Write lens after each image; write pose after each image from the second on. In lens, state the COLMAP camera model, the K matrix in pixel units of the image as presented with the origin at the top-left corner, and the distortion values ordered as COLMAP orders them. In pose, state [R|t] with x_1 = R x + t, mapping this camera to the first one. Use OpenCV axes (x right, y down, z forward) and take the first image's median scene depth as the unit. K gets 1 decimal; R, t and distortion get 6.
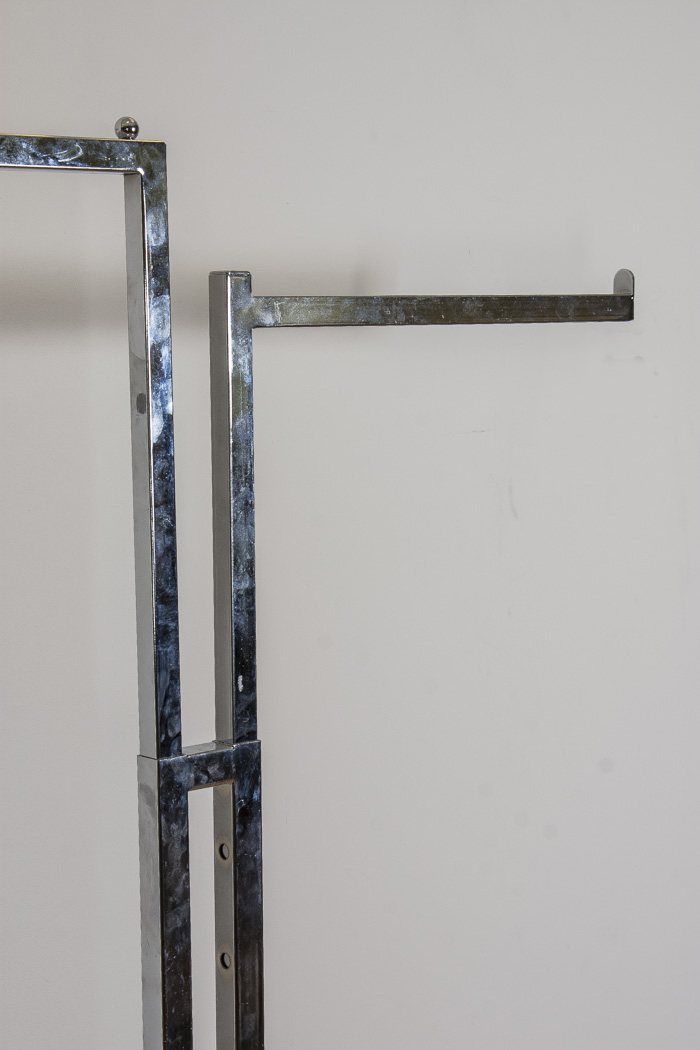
lens RADIAL K [[2258.2, 0, 350.0], [0, 2258.2, 525.0], [0, 0, 1]] dist [0.076567, 0.379310]
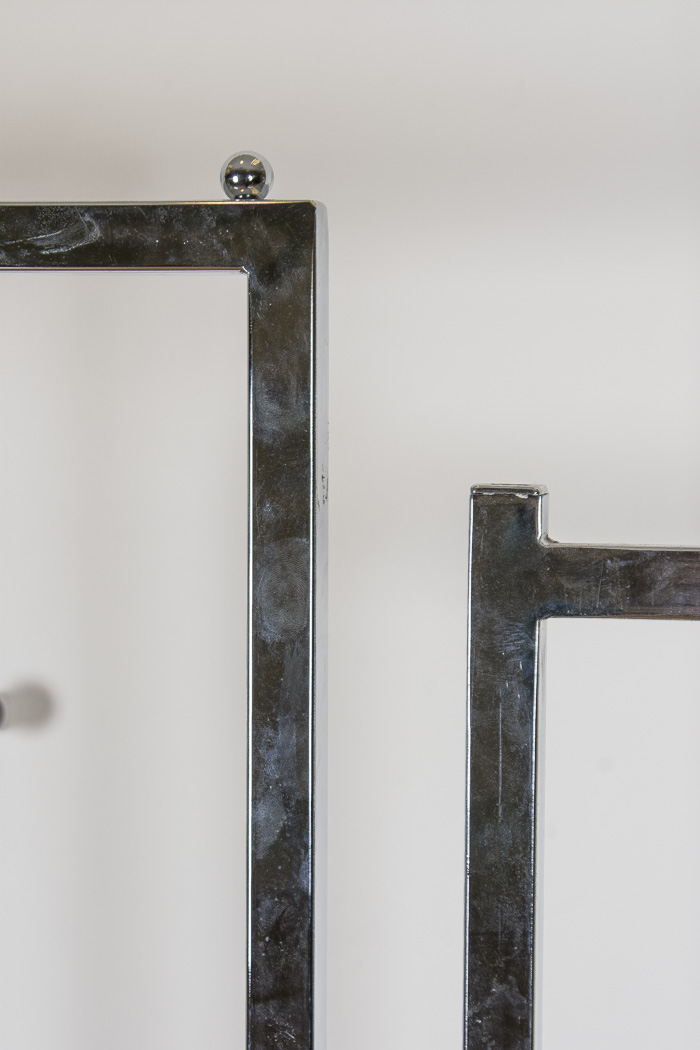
lens RADIAL K [[2641.3, 0, 350.0], [0, 2641.3, 525.0], [0, 0, 1]] dist [0.184472, 0.475701]
pose [[0.635003, 0.055409, -0.770520, 0.334397], [-0.090975, 0.995847, -0.003363, -0.103825], [0.767134, 0.072234, 0.637407, 0.673738]]
